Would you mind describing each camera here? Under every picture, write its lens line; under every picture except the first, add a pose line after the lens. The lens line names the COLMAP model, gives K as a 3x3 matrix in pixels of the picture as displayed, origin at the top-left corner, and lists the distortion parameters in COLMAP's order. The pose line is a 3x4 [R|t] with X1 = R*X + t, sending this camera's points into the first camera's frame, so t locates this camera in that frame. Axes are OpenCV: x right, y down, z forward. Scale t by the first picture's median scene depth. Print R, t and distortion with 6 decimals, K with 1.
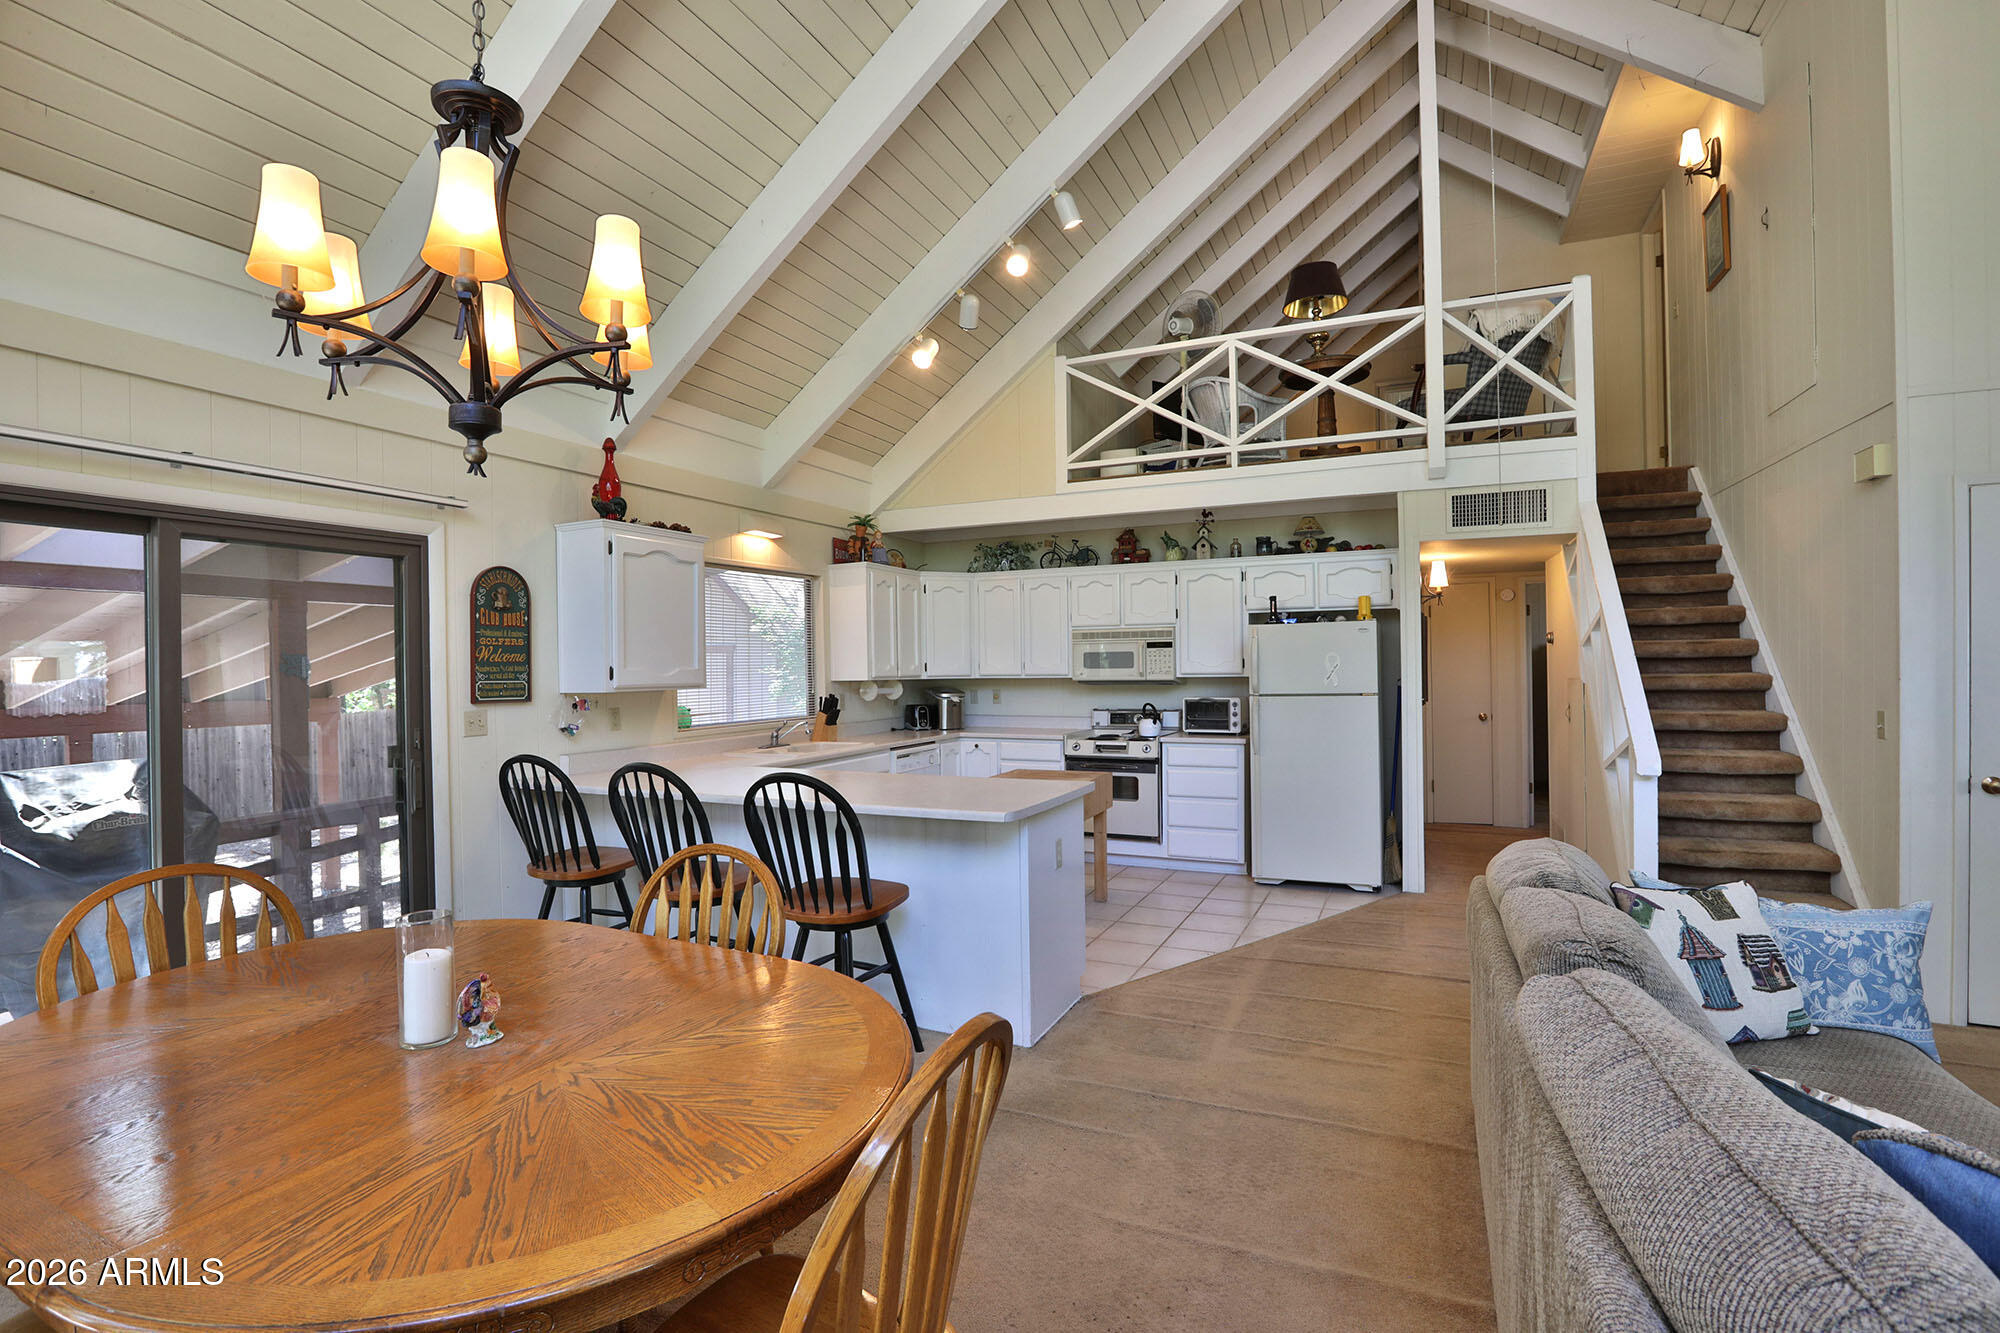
lens RADIAL K [[916.9, 0, 1009.8], [0, 916.9, 662.9], [0, 0, 1]] dist [-0.028011, 0.006375]
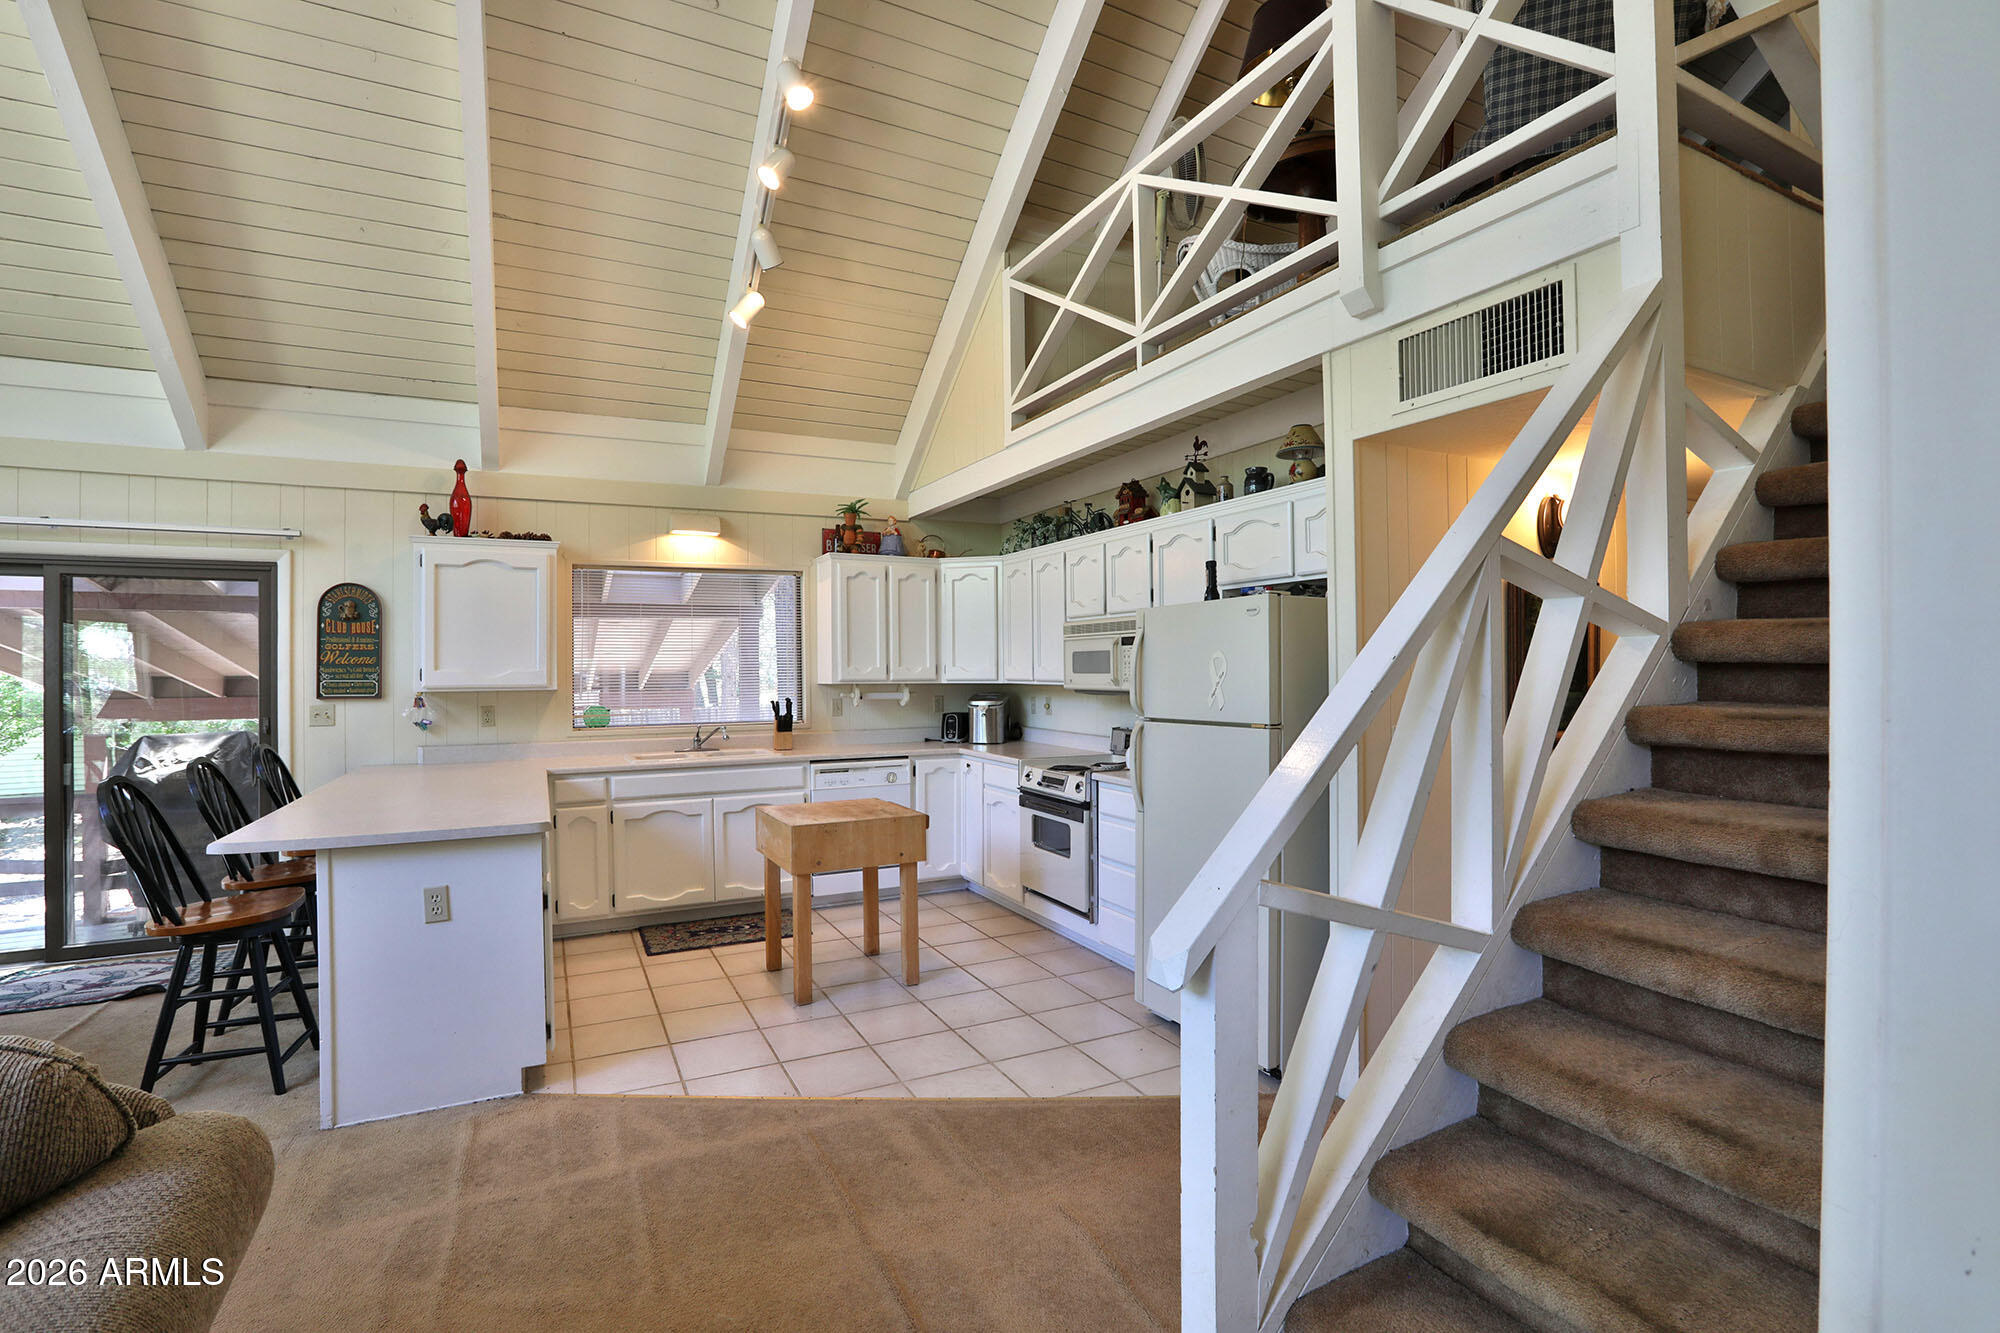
lens RADIAL K [[916.9, 0, 998.7], [0, 916.9, 664.8], [0, 0, 1]] dist [-0.028011, 0.006375]
pose [[0.779654, 0.003213, -0.626202, 0.629884], [-0.001338, 0.999993, 0.003465, -0.003998], [0.626209, -0.001863, 0.779653, 0.465998]]
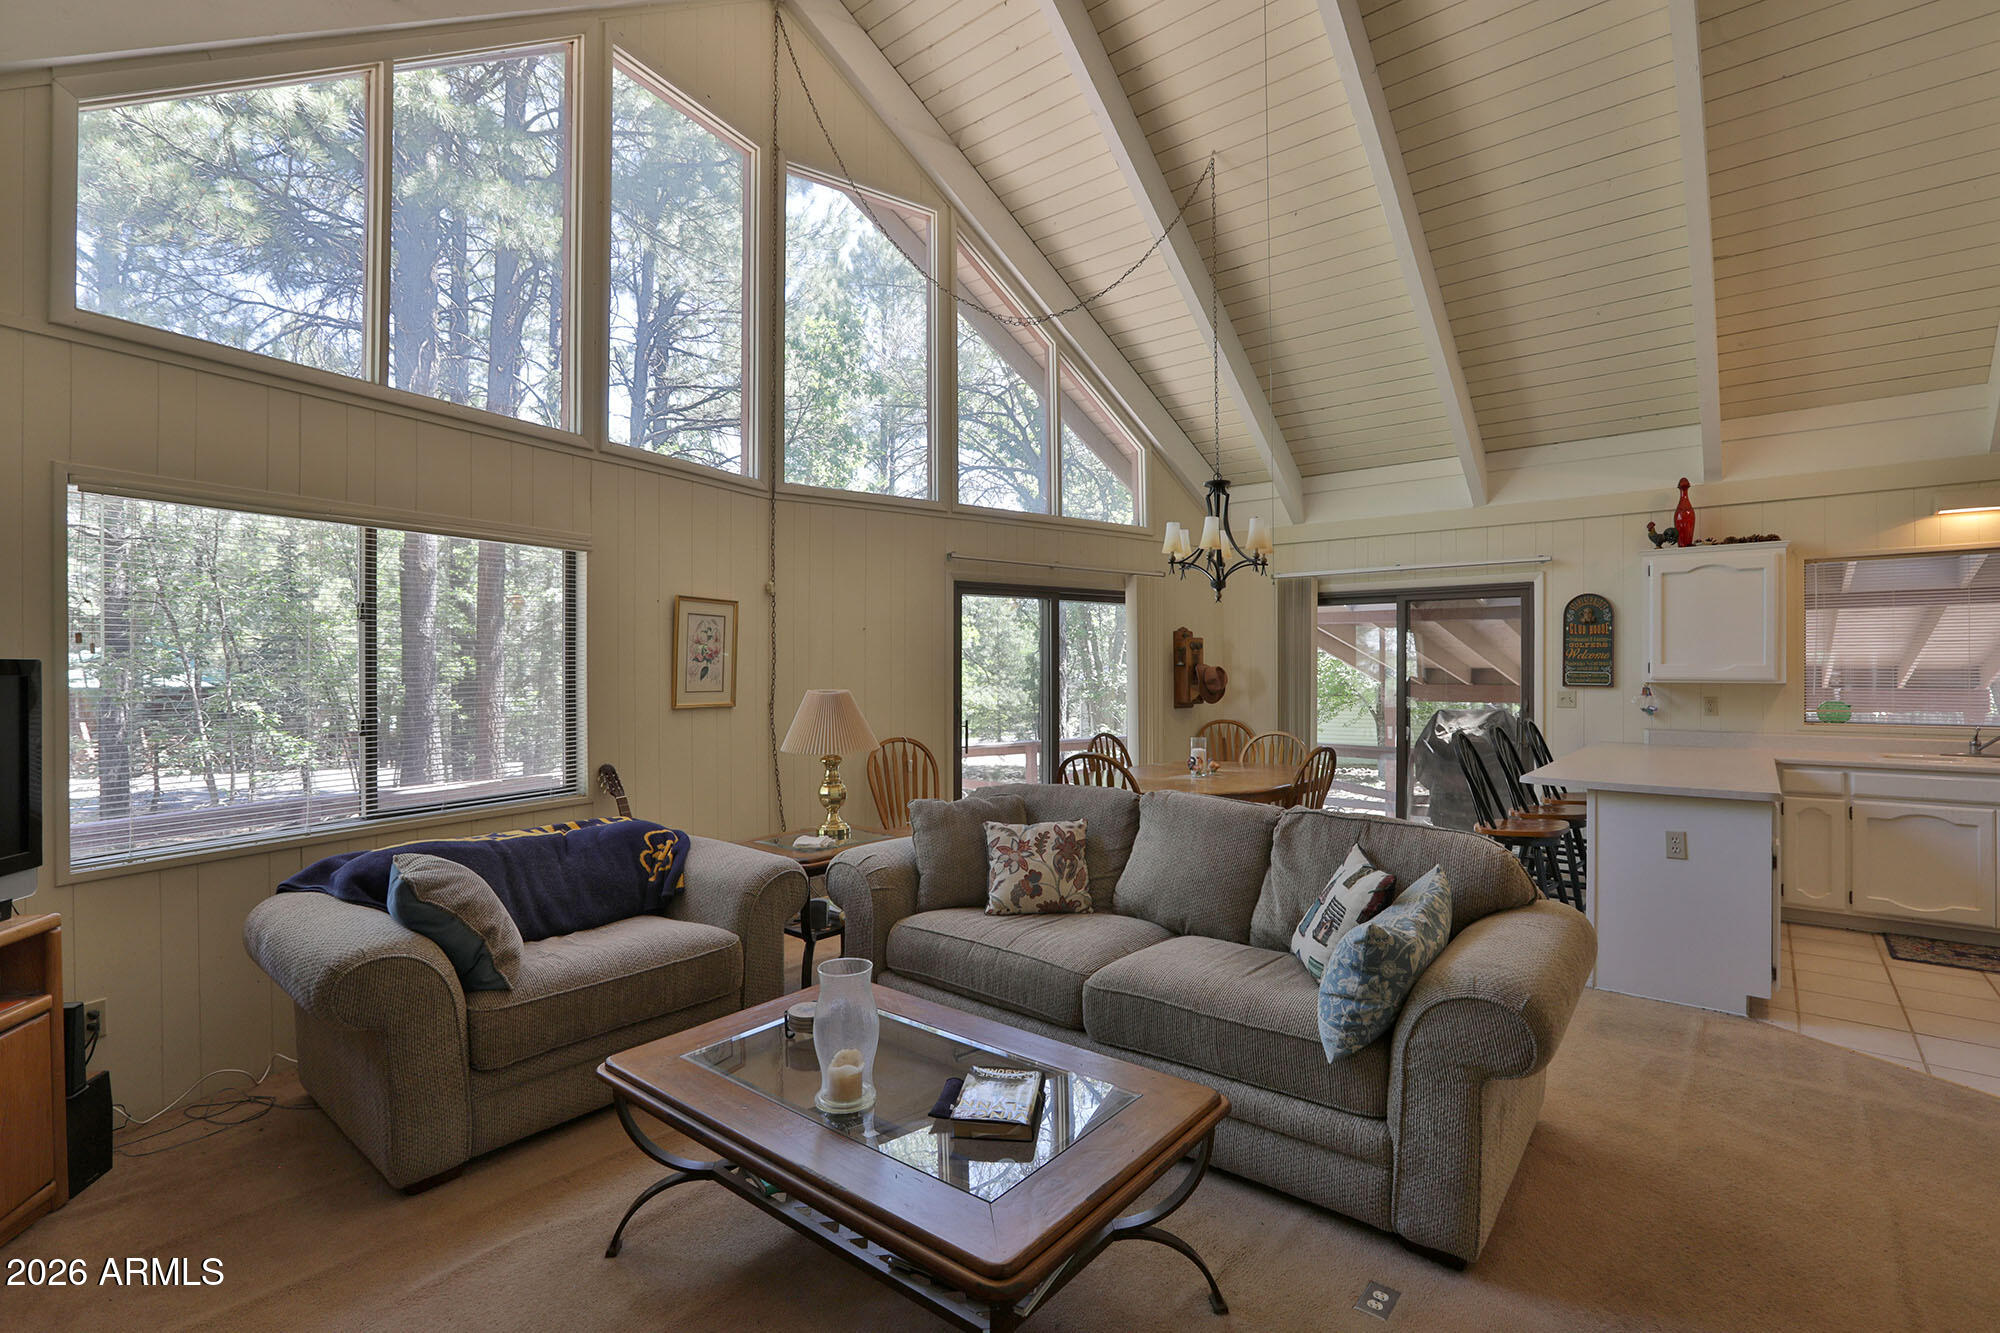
lens RADIAL K [[916.9, 0, 984.5], [0, 916.9, 663.3], [0, 0, 1]] dist [-0.028011, 0.006375]
pose [[-0.279347, 0.007577, -0.960160, 0.845348], [0.003532, 0.999970, 0.006864, -0.005549], [0.960184, -0.001474, -0.279366, 0.361521]]
